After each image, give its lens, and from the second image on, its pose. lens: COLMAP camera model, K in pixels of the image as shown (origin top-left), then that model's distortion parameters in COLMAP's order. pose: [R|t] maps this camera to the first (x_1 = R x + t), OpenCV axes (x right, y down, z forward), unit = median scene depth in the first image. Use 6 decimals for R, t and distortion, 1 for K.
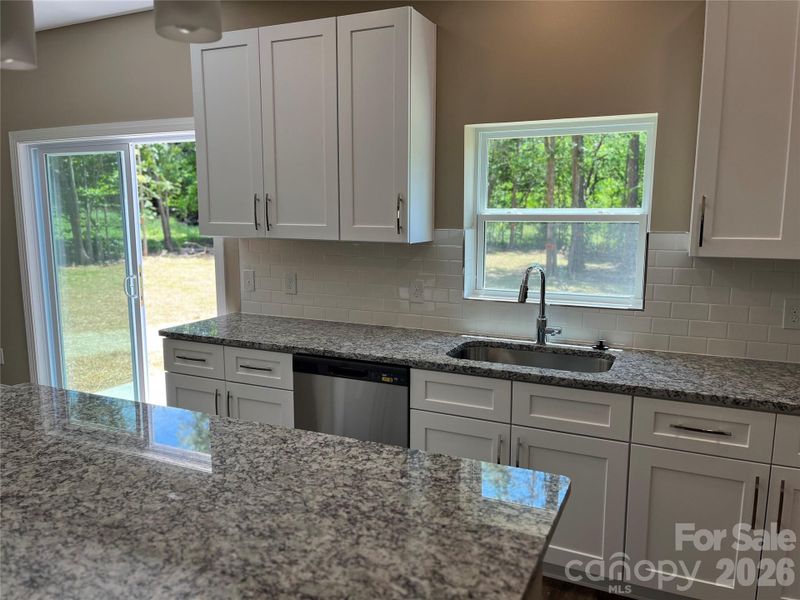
lens RADIAL K [[606.1, 0, 400.1], [0, 606.1, 299.6], [0, 0, 1]] dist [0.029316, -0.006883]
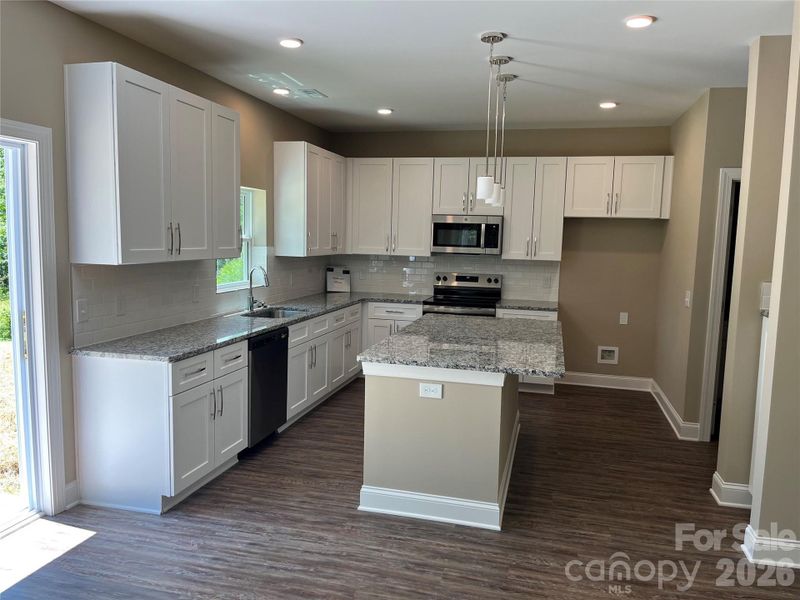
lens RADIAL K [[606.1, 0, 402.5], [0, 606.1, 299.3], [0, 0, 1]] dist [0.029316, -0.006883]
pose [[-0.175930, -0.112885, 0.977909, -1.595210], [0.125502, 0.982725, 0.136019, -0.147101], [-0.976370, 0.146659, -0.158723, 0.852199]]
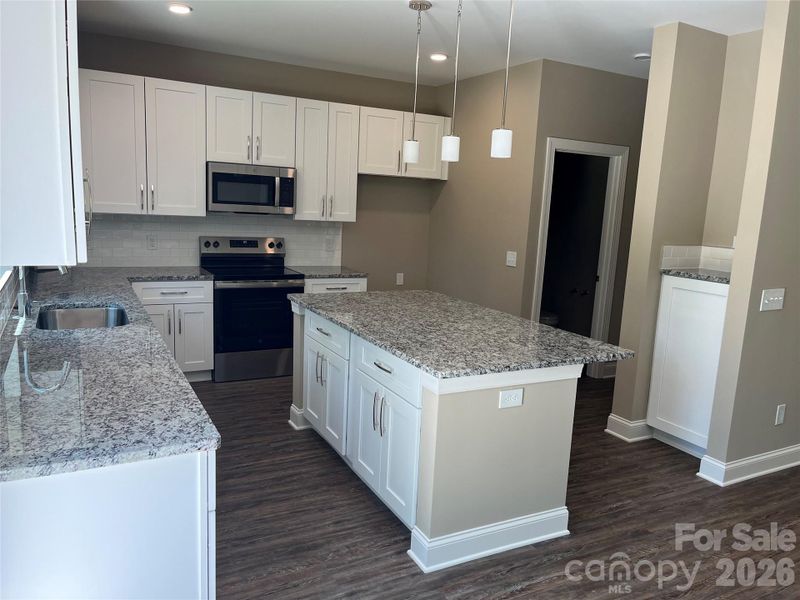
lens RADIAL K [[606.1, 0, 400.9], [0, 606.1, 301.8], [0, 0, 1]] dist [0.029316, -0.006883]
pose [[-0.791656, -0.143585, 0.593856, -0.854307], [0.040864, 0.957372, 0.285952, -0.231434], [-0.609600, 0.250643, -0.752042, 1.439049]]
